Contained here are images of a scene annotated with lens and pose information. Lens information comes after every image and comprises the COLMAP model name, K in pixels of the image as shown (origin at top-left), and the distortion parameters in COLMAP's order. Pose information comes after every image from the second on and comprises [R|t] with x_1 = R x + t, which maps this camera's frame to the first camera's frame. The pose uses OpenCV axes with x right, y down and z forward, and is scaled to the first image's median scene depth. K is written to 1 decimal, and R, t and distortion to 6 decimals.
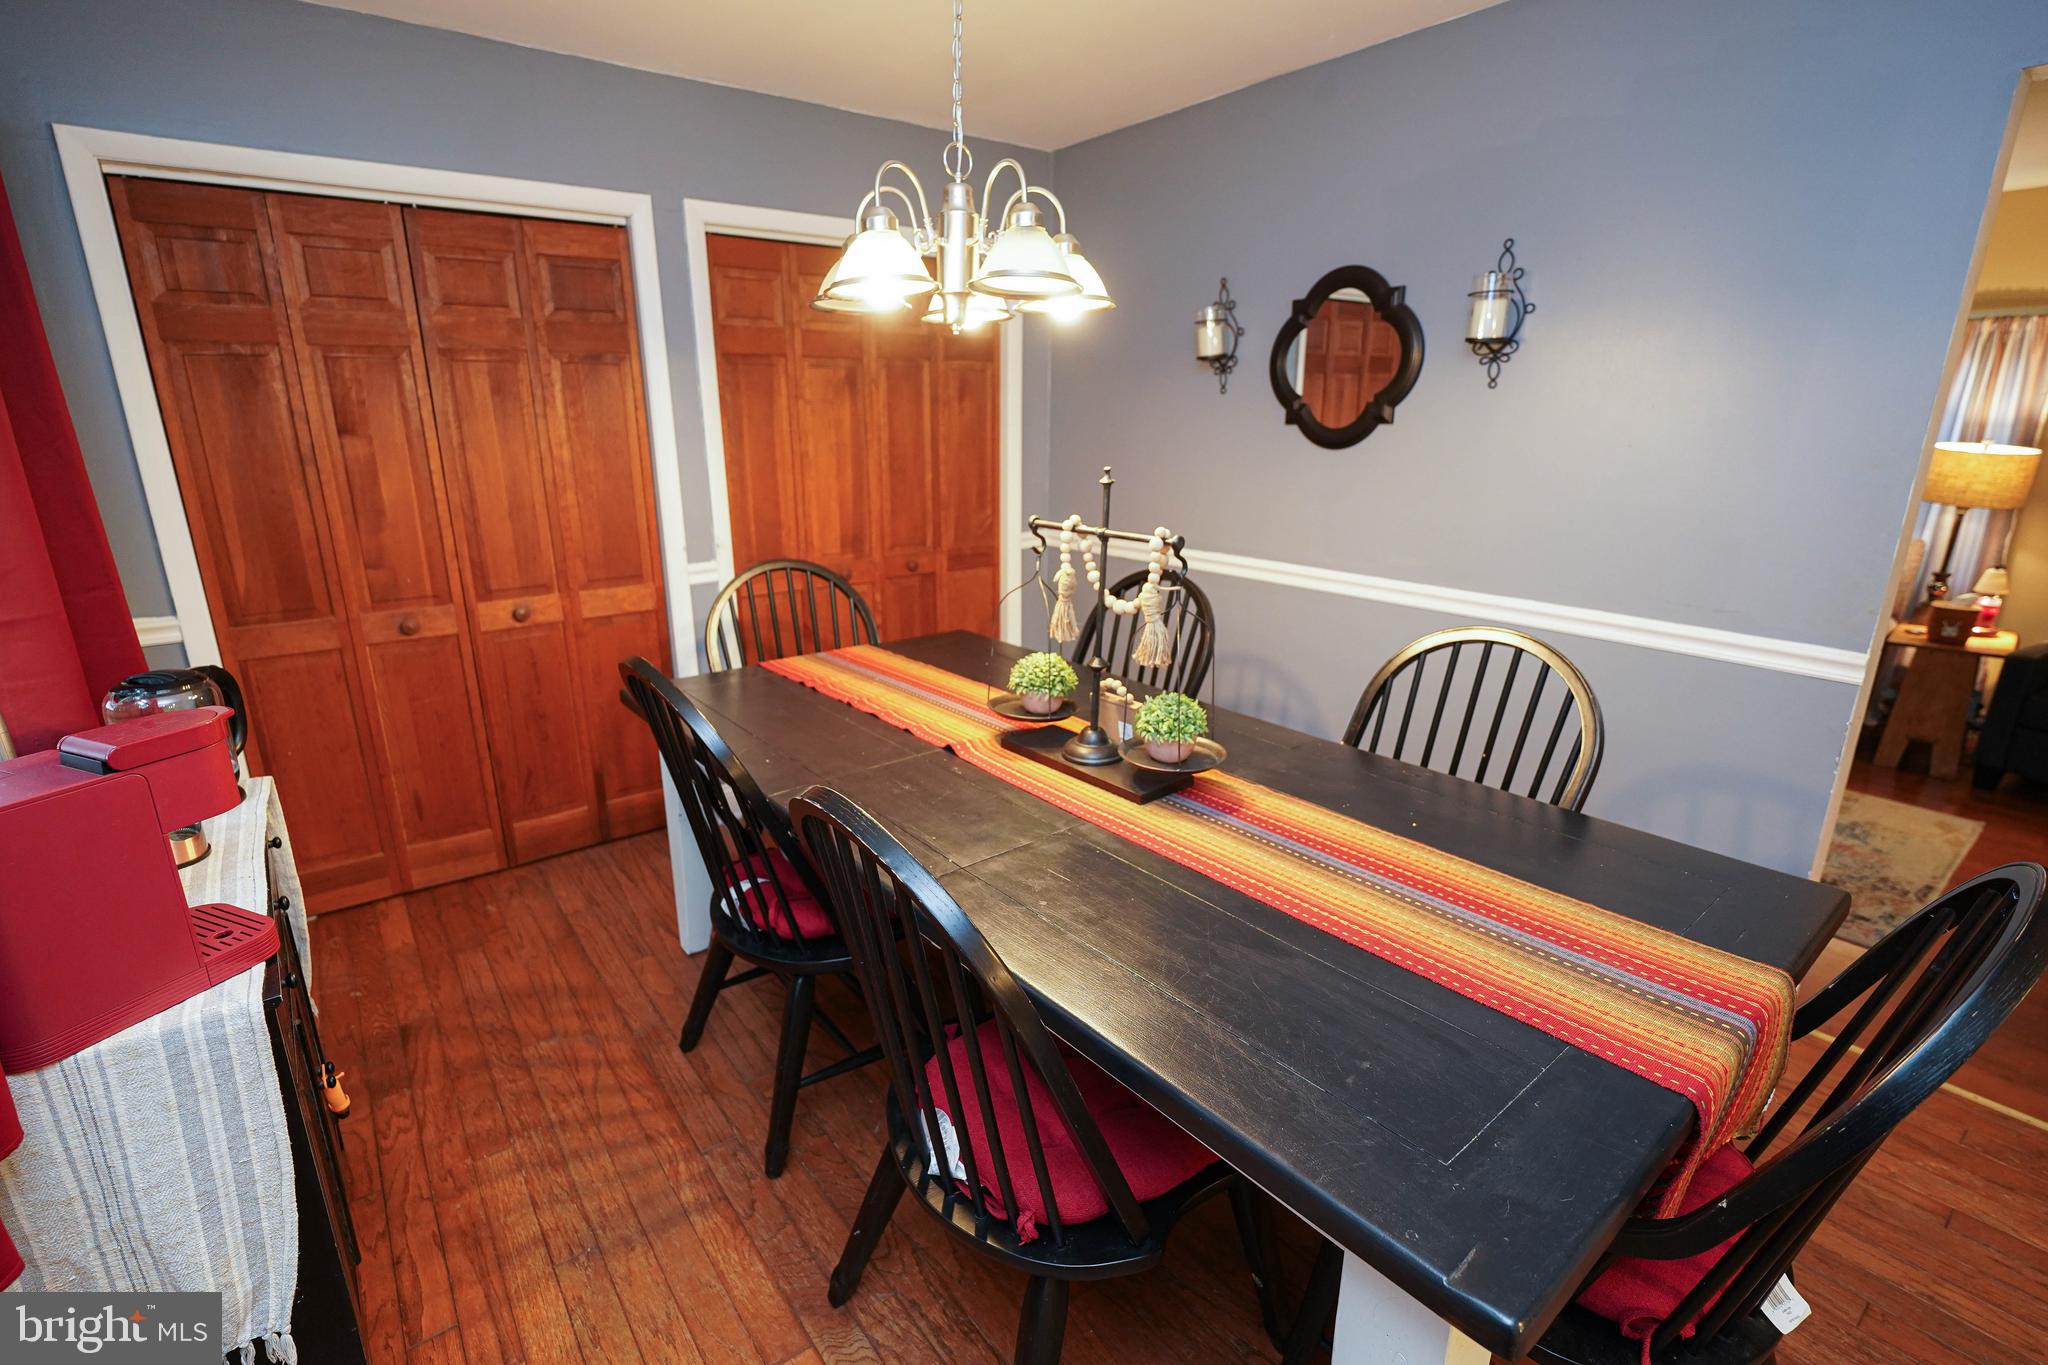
lens RADIAL K [[967.8, 0, 1026.8], [0, 967.8, 693.7], [0, 0, 1]] dist [-0.015938, -0.000003]
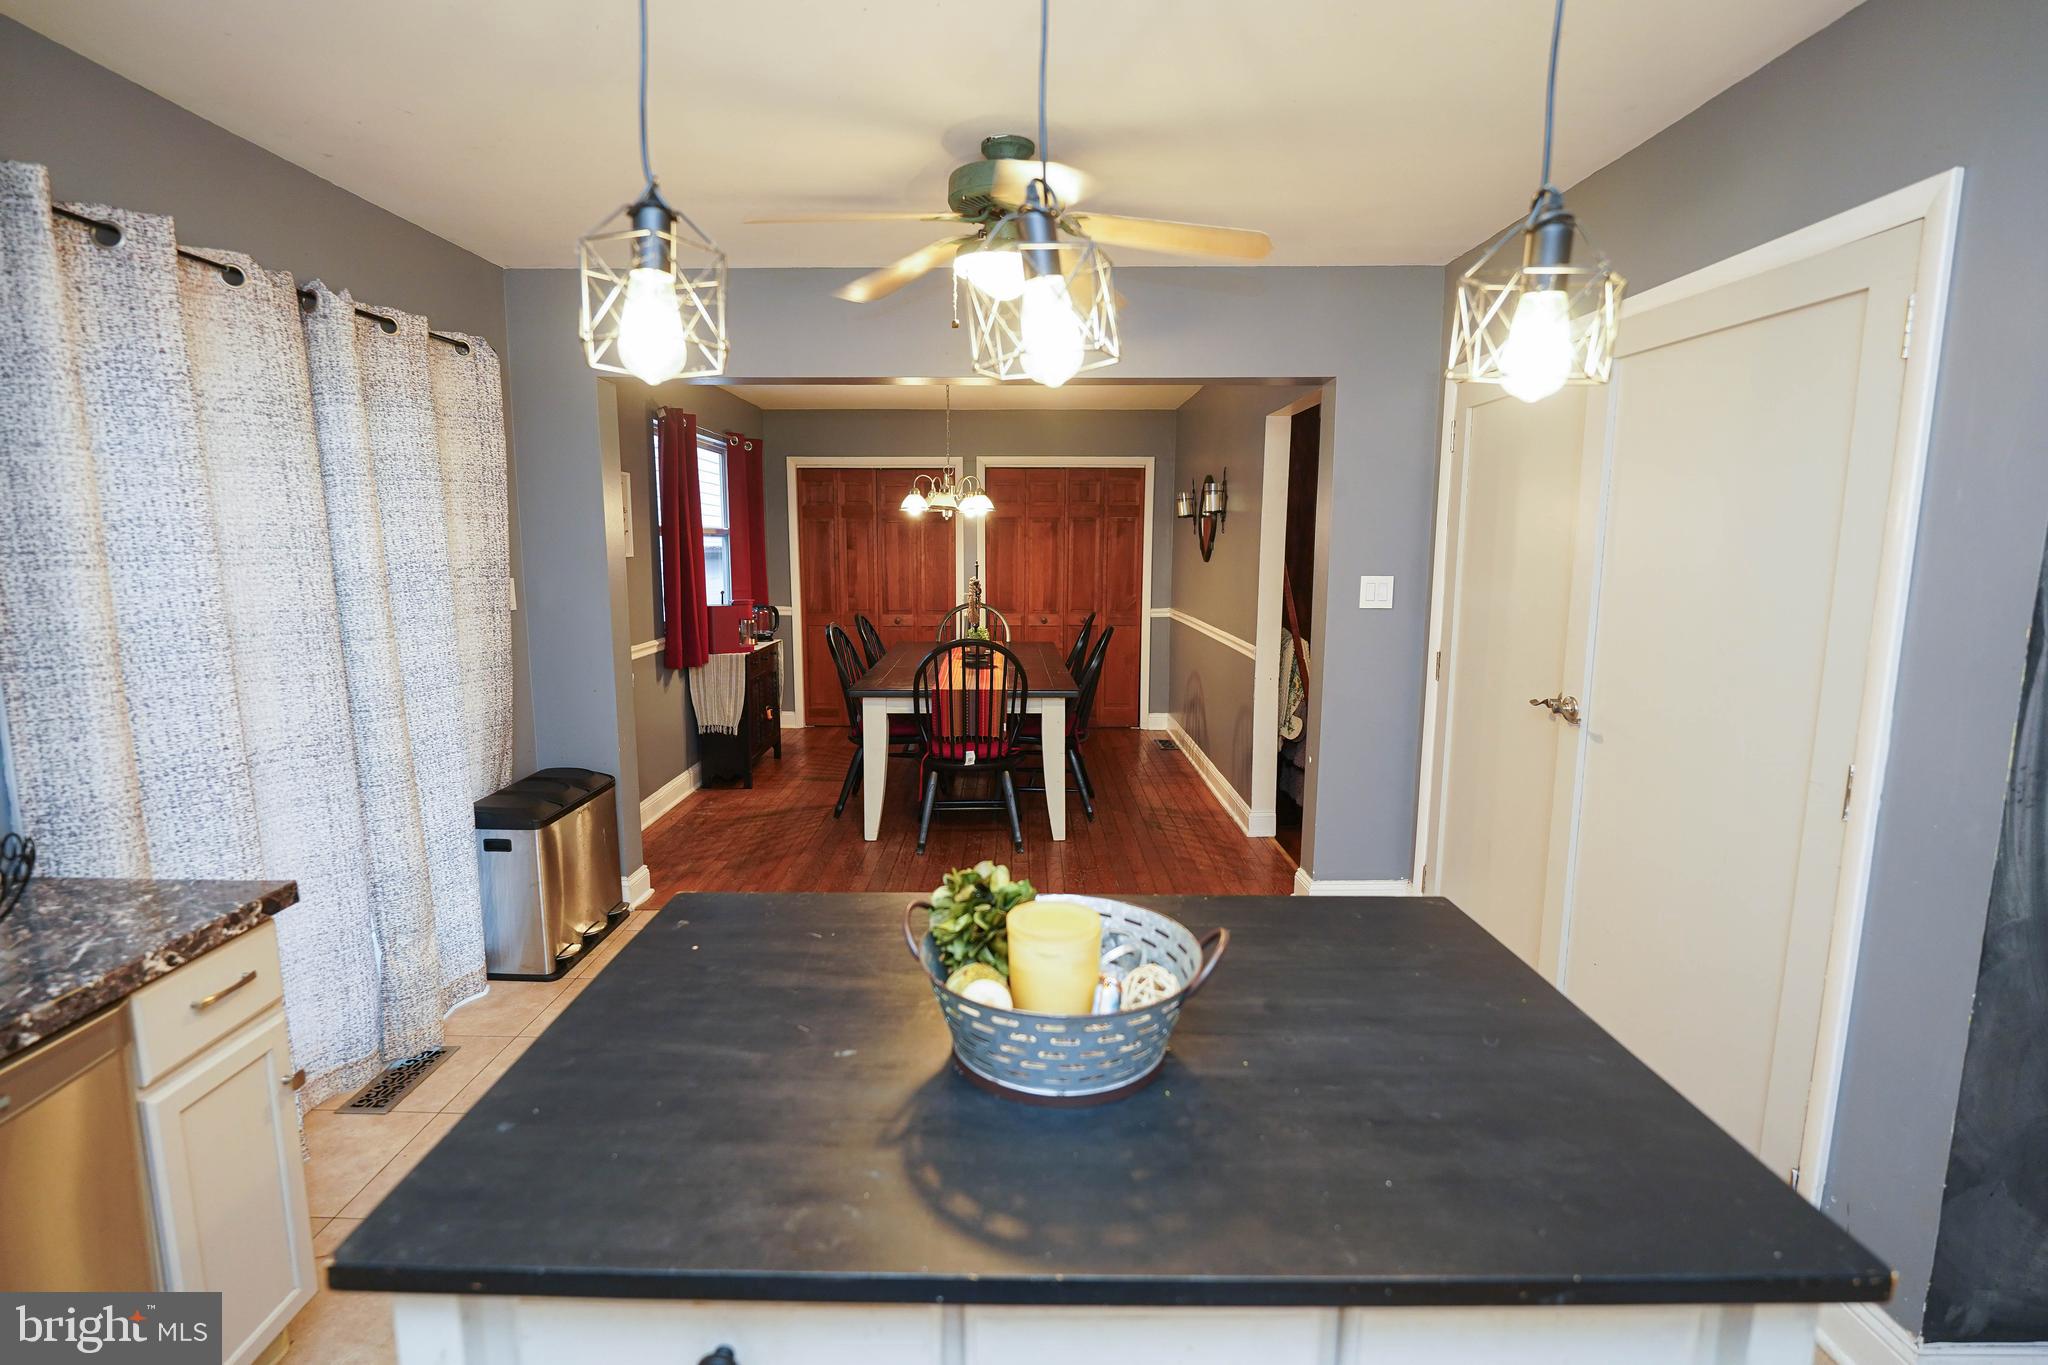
lens RADIAL K [[967.8, 0, 1016.9], [0, 967.8, 687.0], [0, 0, 1]] dist [-0.015938, -0.000003]
pose [[0.795271, 0.088343, -0.599783, 1.236899], [-0.173702, 0.981052, -0.085816, 0.246163], [0.580838, 0.172431, 0.795547, -0.776312]]
